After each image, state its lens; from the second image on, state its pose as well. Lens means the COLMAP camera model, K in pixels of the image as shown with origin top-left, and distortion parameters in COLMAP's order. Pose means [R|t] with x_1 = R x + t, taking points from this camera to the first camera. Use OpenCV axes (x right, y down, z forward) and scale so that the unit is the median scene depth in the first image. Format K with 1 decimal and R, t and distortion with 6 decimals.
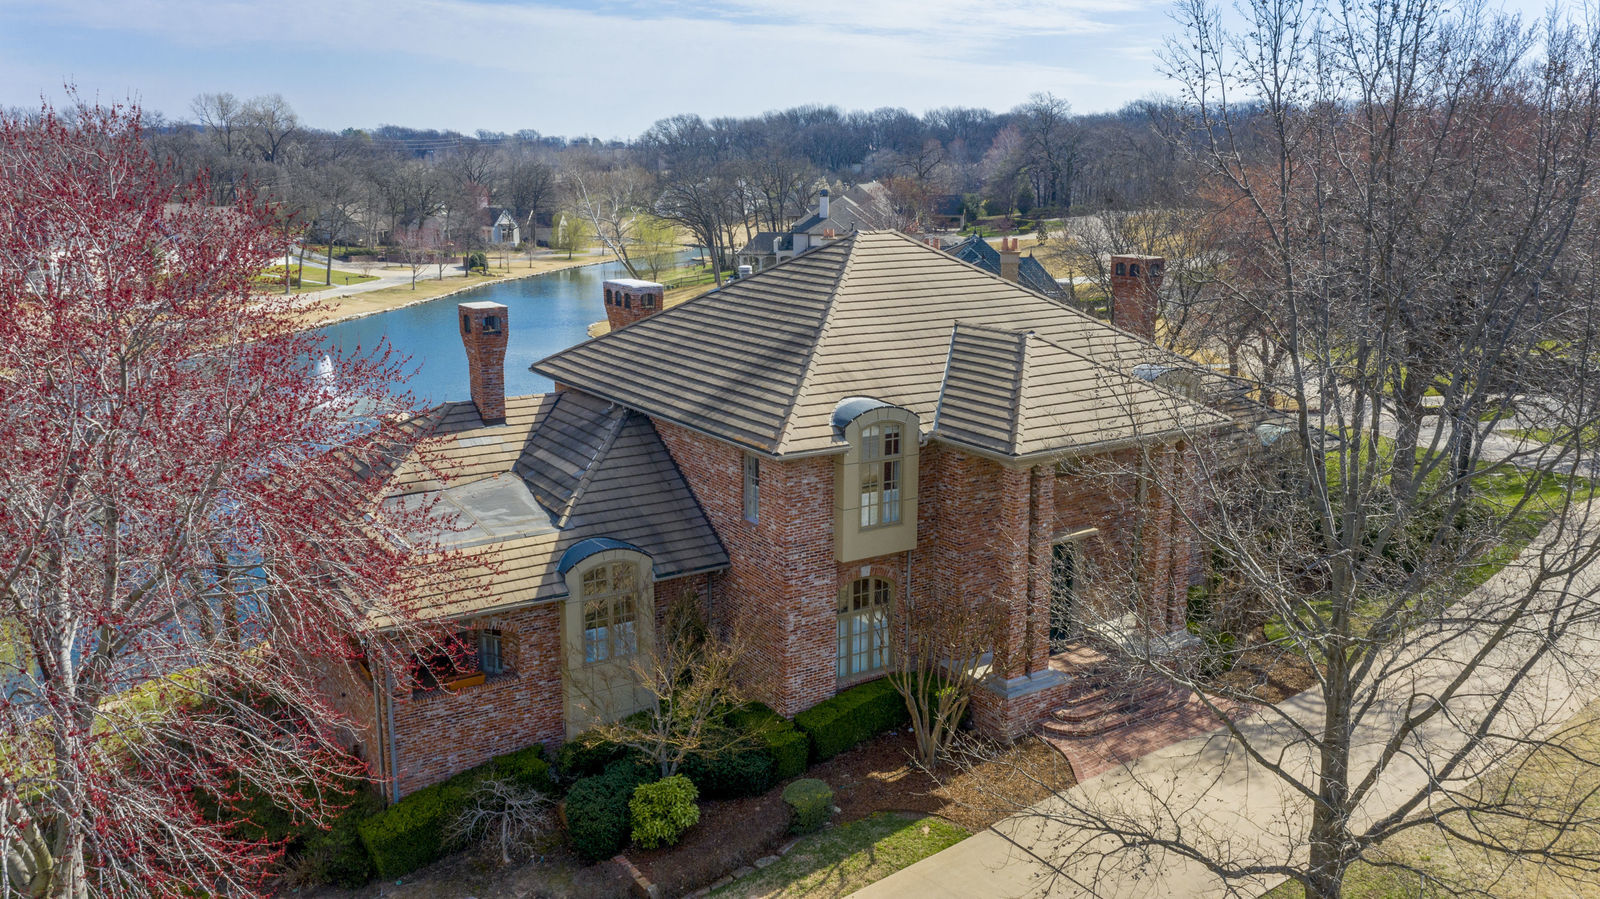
lens RADIAL K [[1284.5, 0, 805.6], [0, 1284.5, 438.7], [0, 0, 1]] dist [-0.027012, 0.027644]
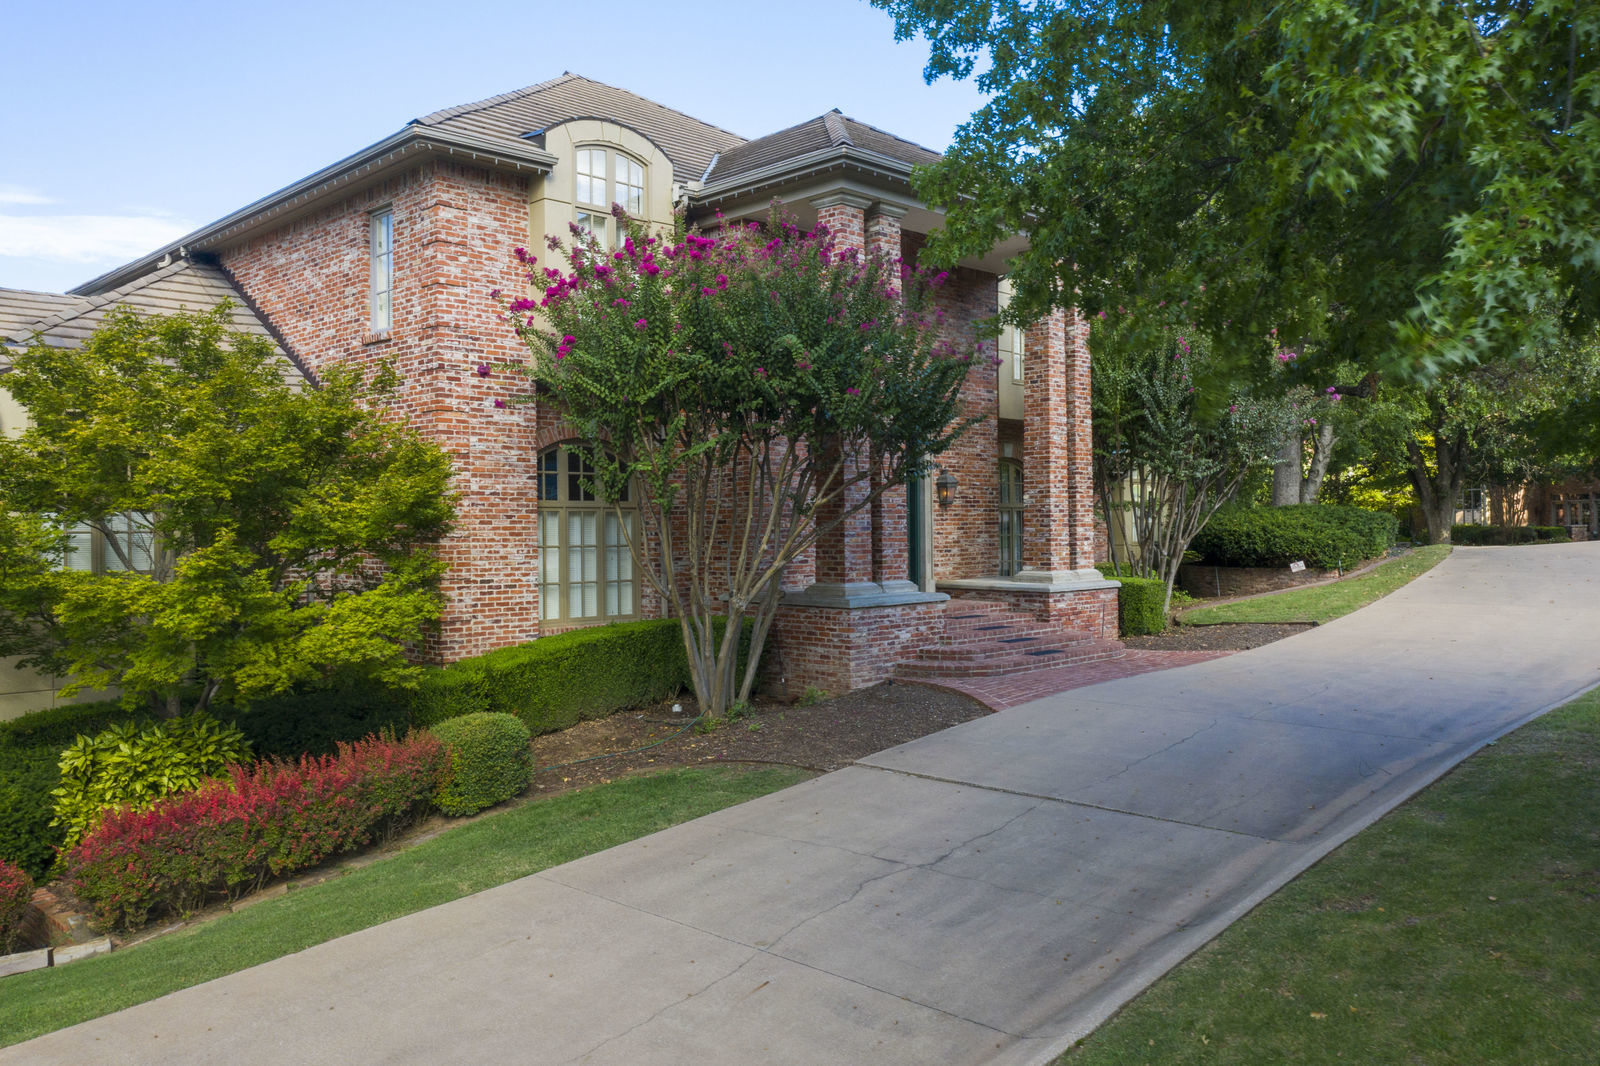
lens RADIAL K [[1248.8, 0, 800.0], [0, 1248.8, 533.0], [0, 0, 1]] dist [-0.023153, -0.000675]
pose [[0.978602, -0.014758, 0.205232, 0.024548], [0.056449, 0.978412, -0.198807, 0.275465], [-0.197868, 0.206138, 0.958309, 0.469030]]
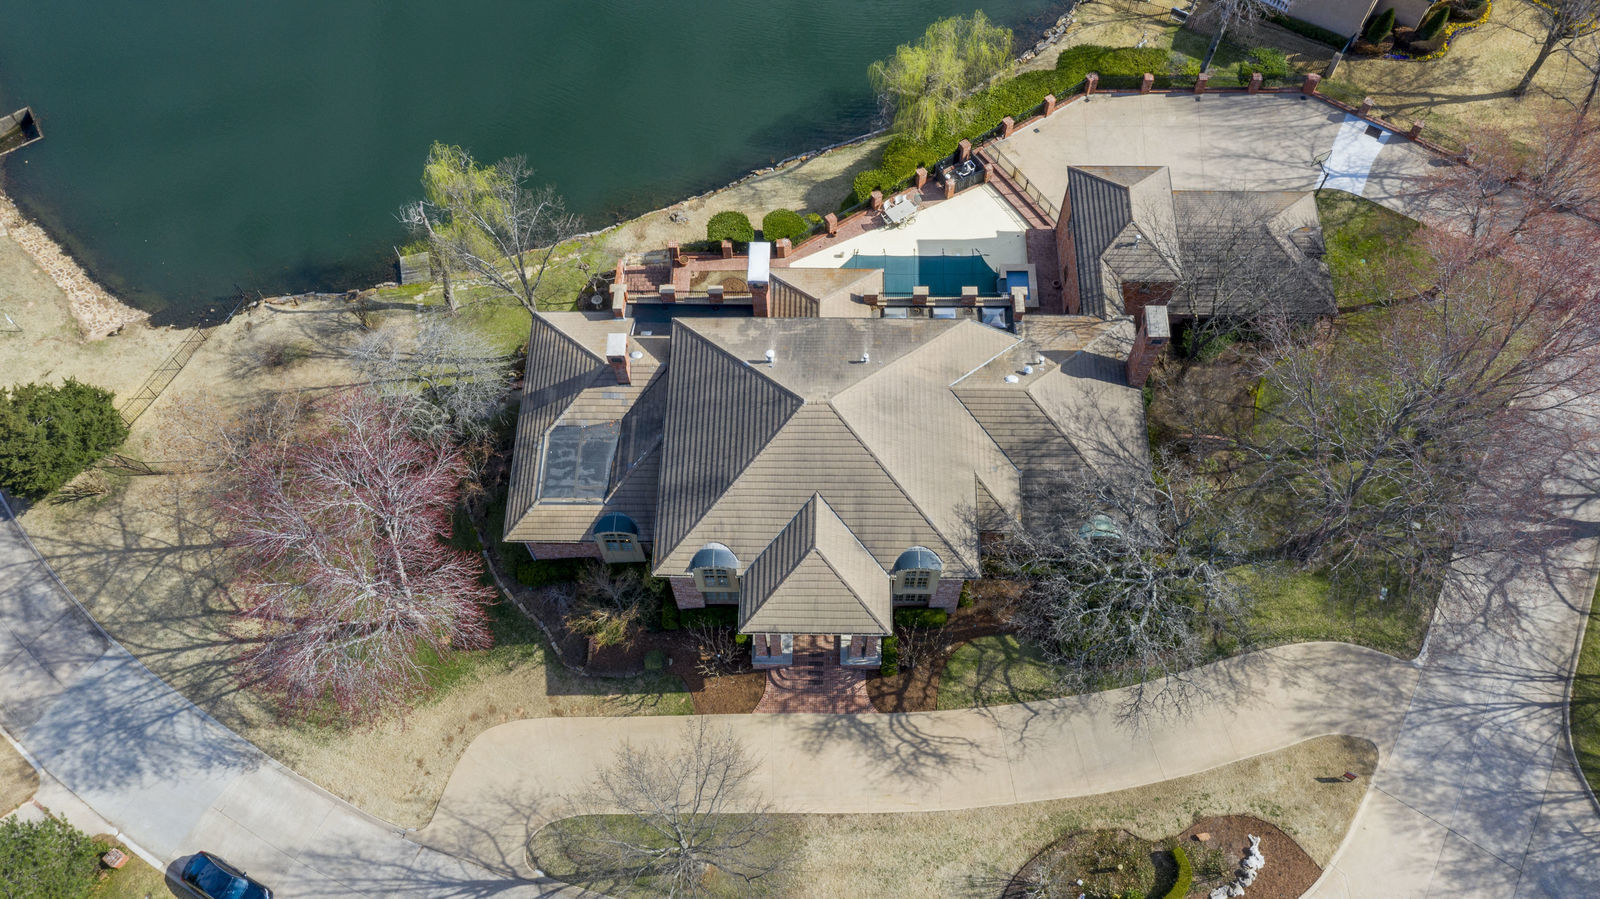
lens RADIAL K [[1284.5, 0, 805.6], [0, 1284.5, 438.7], [0, 0, 1]] dist [-0.027012, 0.027644]
pose [[0.832706, 0.490566, -0.256800, 0.616266], [-0.108282, 0.599090, 0.793326, -1.814236], [0.543025, -0.632800, 0.551985, 0.051779]]
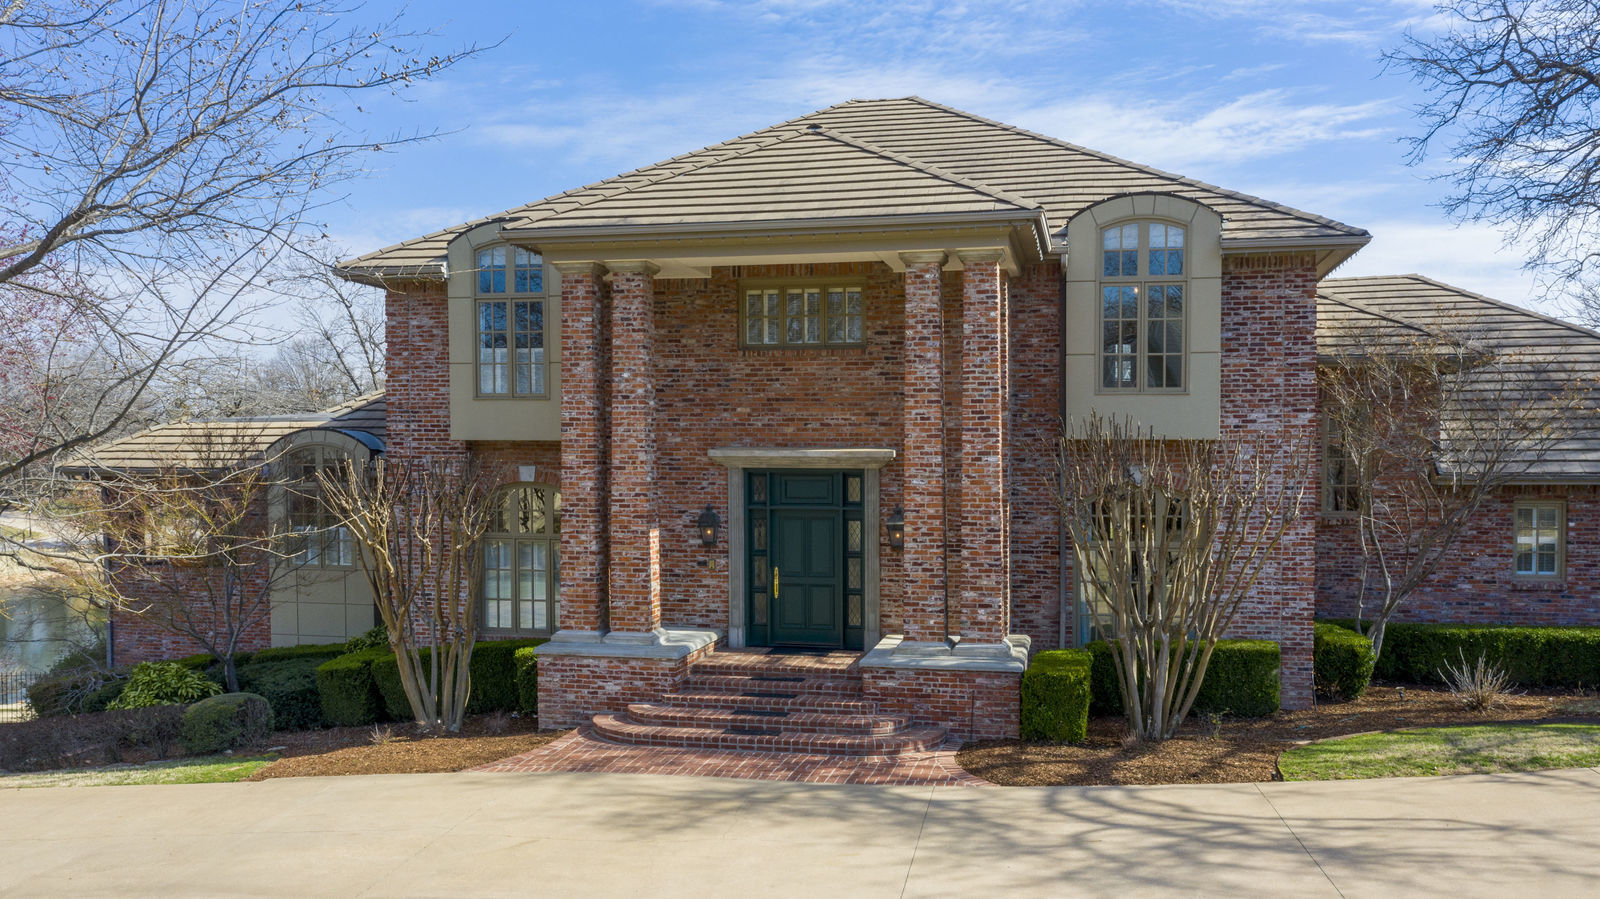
lens RADIAL K [[1299.5, 0, 798.9], [0, 1299.5, 502.3], [0, 0, 1]] dist [-0.003915, 0.001406]
pose [[0.700003, 0.026356, -0.713654, 0.675877], [-0.152267, 0.981848, -0.113093, 0.181556], [0.697718, 0.187832, 0.691309, 0.640525]]
